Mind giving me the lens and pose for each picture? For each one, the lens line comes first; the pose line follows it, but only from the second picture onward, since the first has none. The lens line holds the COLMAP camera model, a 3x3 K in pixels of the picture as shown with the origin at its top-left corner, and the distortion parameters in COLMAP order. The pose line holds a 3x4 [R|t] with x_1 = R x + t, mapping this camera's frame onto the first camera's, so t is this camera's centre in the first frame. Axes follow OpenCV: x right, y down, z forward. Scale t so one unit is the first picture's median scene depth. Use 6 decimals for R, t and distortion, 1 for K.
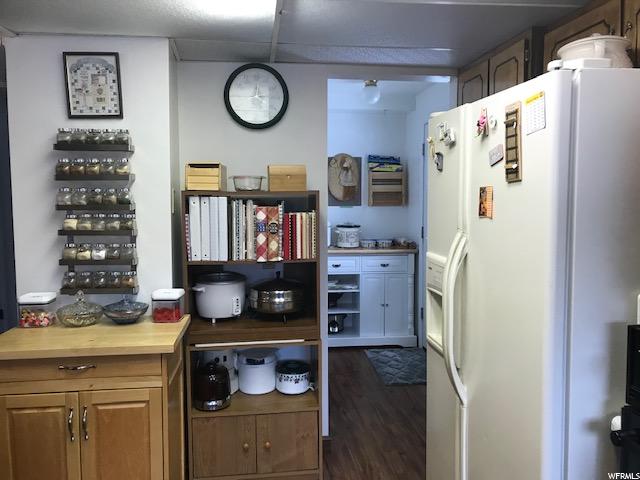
lens RADIAL K [[524.6, 0, 320.3], [0, 524.6, 238.2], [0, 0, 1]] dist [-0.002812, -0.012384]
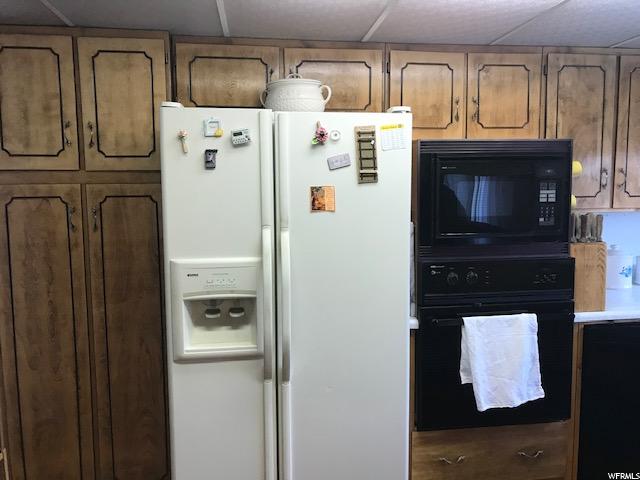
lens RADIAL K [[524.6, 0, 323.4], [0, 524.6, 240.7], [0, 0, 1]] dist [-0.002812, -0.012384]
pose [[0.014302, -0.097473, 0.995135, -1.012356], [0.094999, 0.990868, 0.095690, -0.098856], [-0.995375, 0.093168, 0.023431, 1.087136]]
